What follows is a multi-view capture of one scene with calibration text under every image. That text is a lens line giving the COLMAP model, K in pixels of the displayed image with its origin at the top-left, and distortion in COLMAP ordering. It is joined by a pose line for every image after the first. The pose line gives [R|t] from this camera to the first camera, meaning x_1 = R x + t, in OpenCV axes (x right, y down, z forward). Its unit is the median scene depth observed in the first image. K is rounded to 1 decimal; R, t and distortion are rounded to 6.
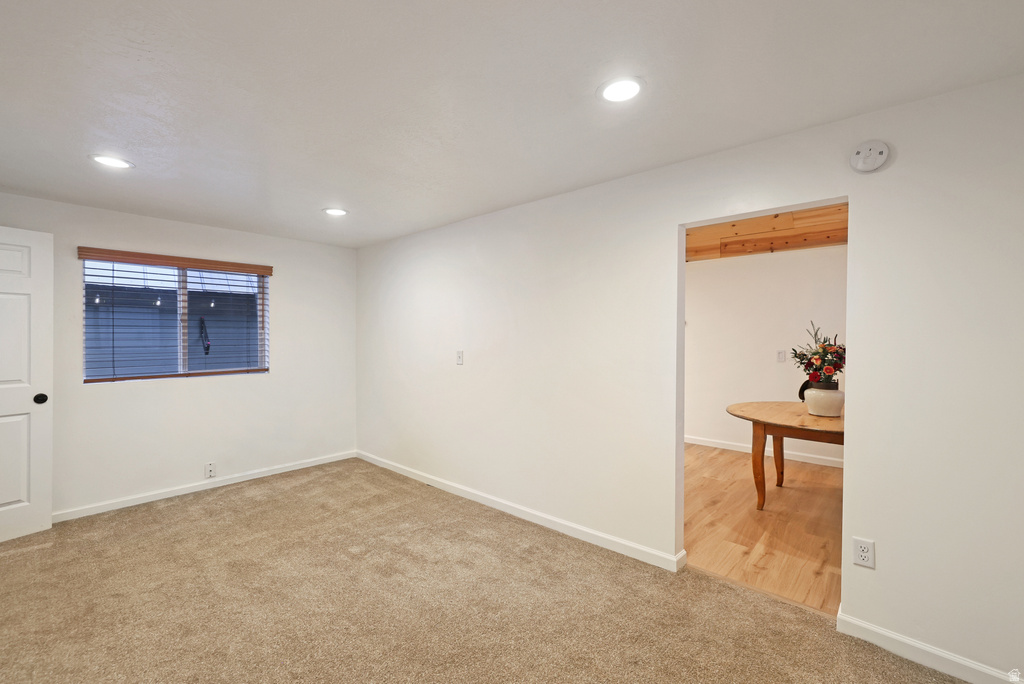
lens RADIAL K [[458.0, 0, 512.0], [0, 458.0, 342.0], [0, 0, 1]] dist [0.001082, 0.000176]
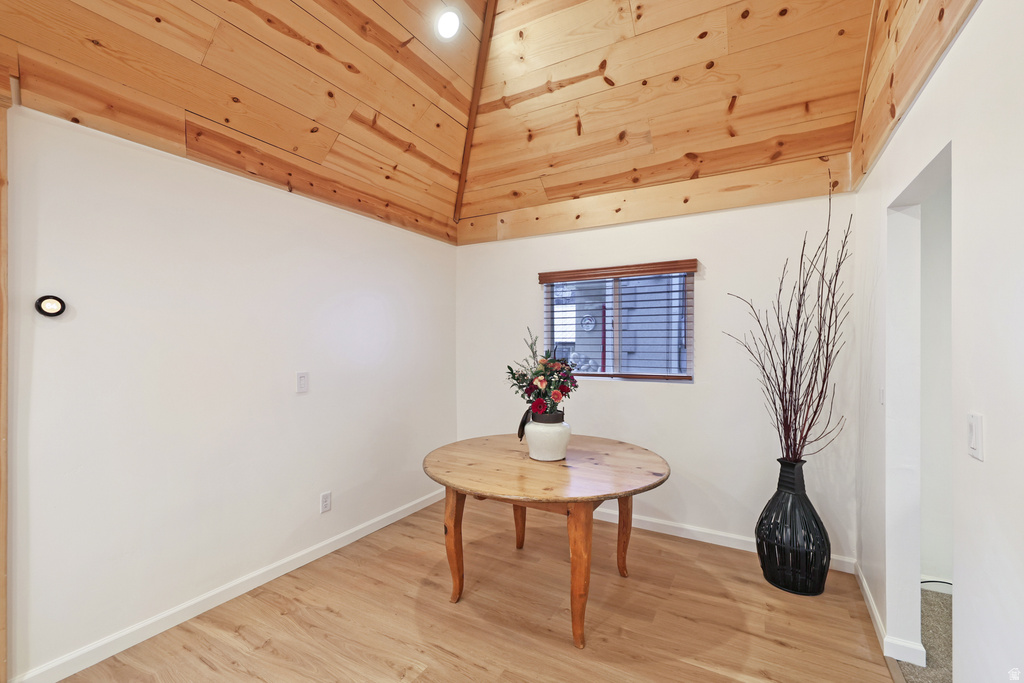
lens RADIAL K [[444.6, 0, 511.2], [0, 444.6, 361.7], [0, 0, 1]] dist [-0.001805, -0.000311]
pose [[-0.184292, -0.014671, 0.982762, 0.001434], [0.008346, 0.999829, 0.016491, -0.001071], [-0.982836, 0.011242, -0.184138, 0.420138]]
